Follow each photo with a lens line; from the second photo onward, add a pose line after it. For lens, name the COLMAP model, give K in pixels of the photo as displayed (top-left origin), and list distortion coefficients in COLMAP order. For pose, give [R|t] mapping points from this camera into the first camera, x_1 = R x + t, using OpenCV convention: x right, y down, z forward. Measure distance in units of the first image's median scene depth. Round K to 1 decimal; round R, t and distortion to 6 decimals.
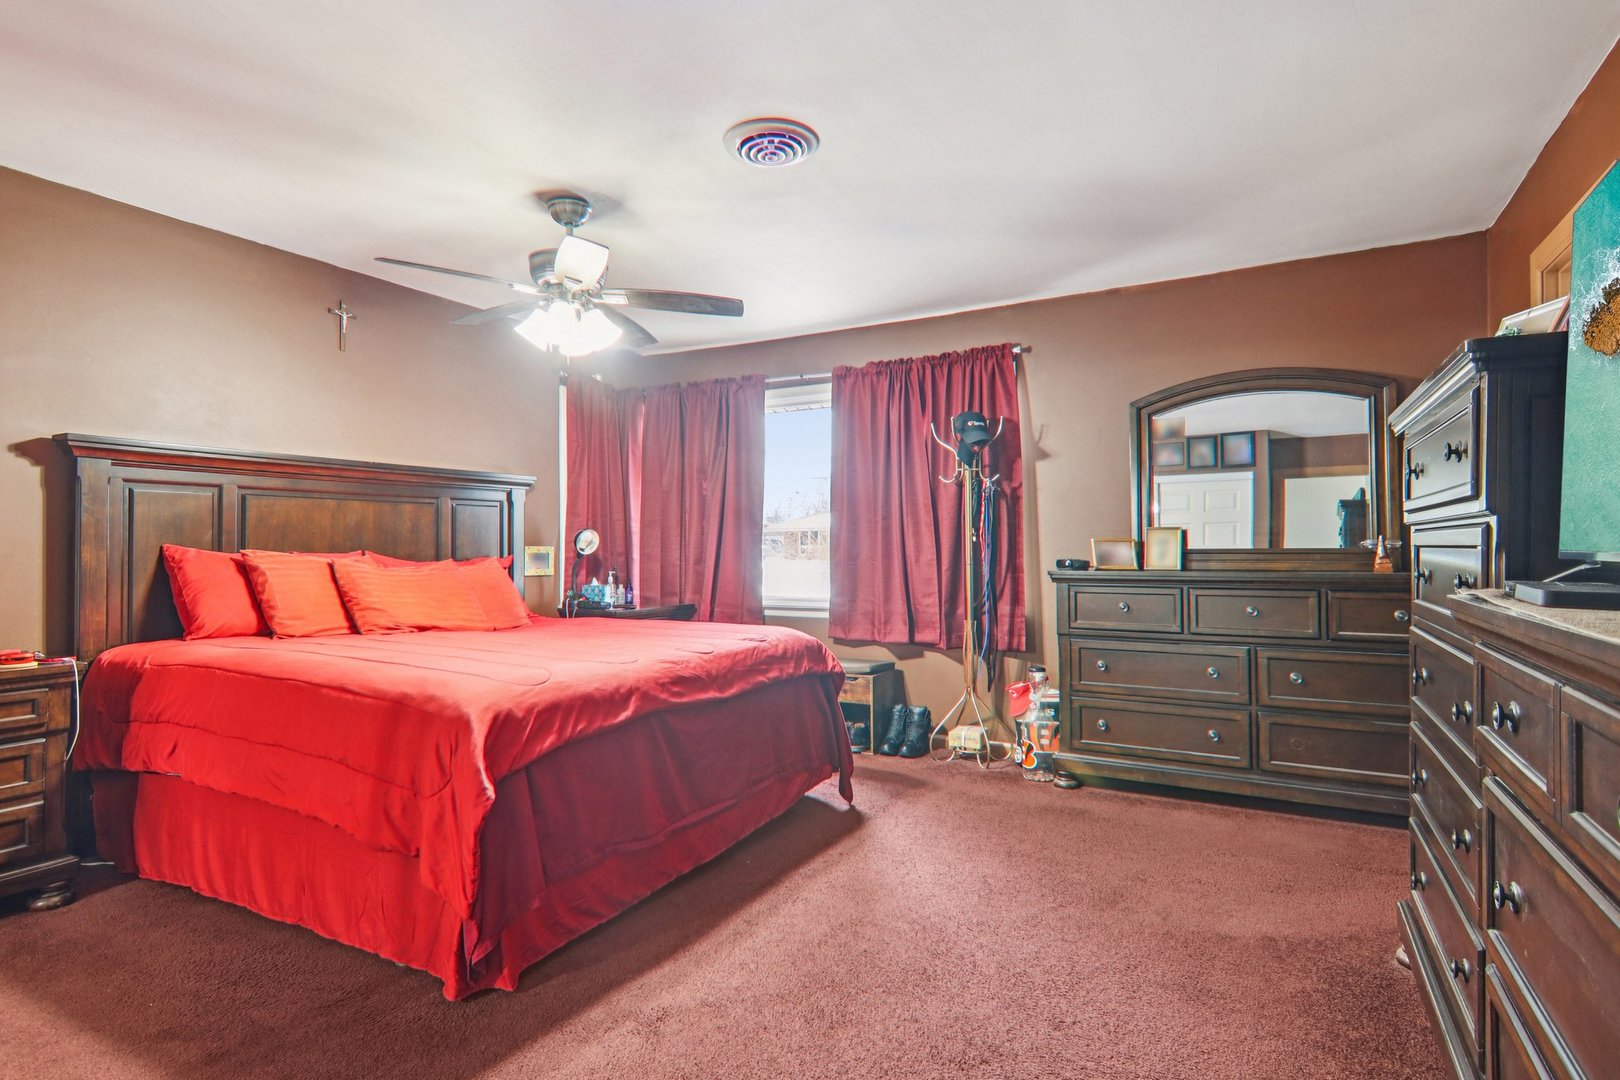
lens RADIAL K [[826.3, 0, 805.2], [0, 826.3, 542.8], [0, 0, 1]] dist [-0.003692, -0.000115]
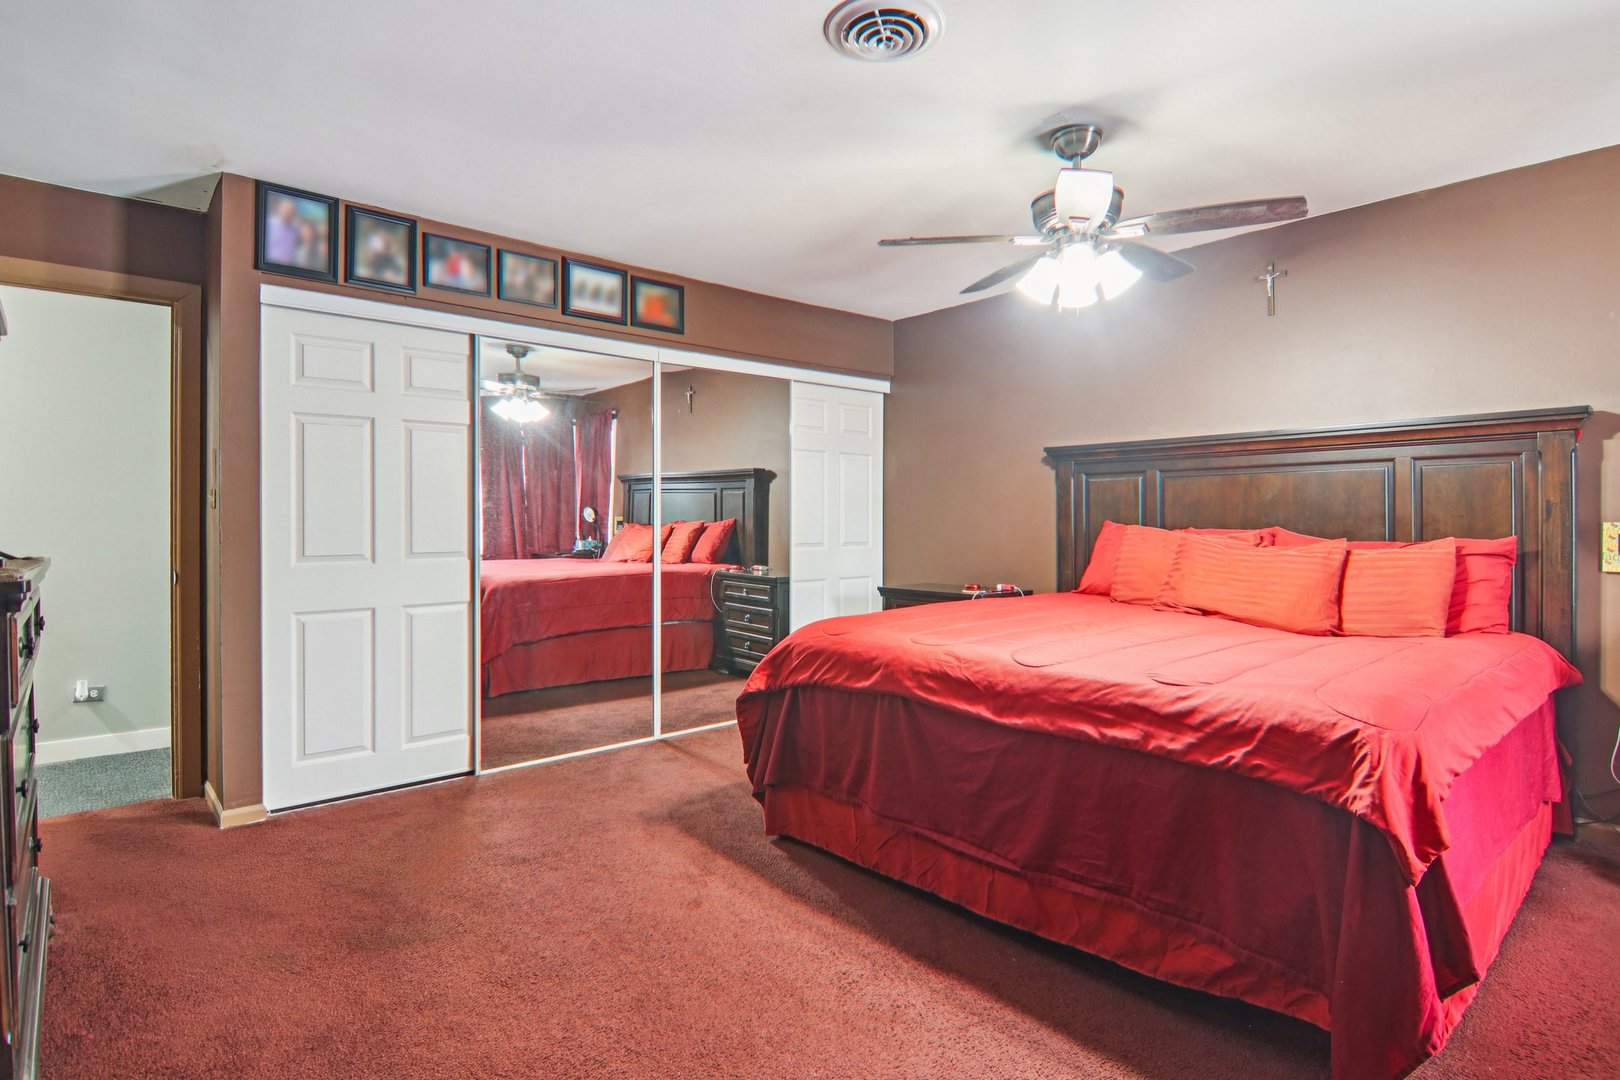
lens RADIAL K [[826.3, 0, 805.7], [0, 826.3, 523.8], [0, 0, 1]] dist [-0.003692, -0.000115]
pose [[-0.325663, 0.005985, -0.945467, 0.668070], [0.005755, 0.999974, 0.004348, -0.001819], [0.945468, -0.004025, -0.325689, 1.053451]]
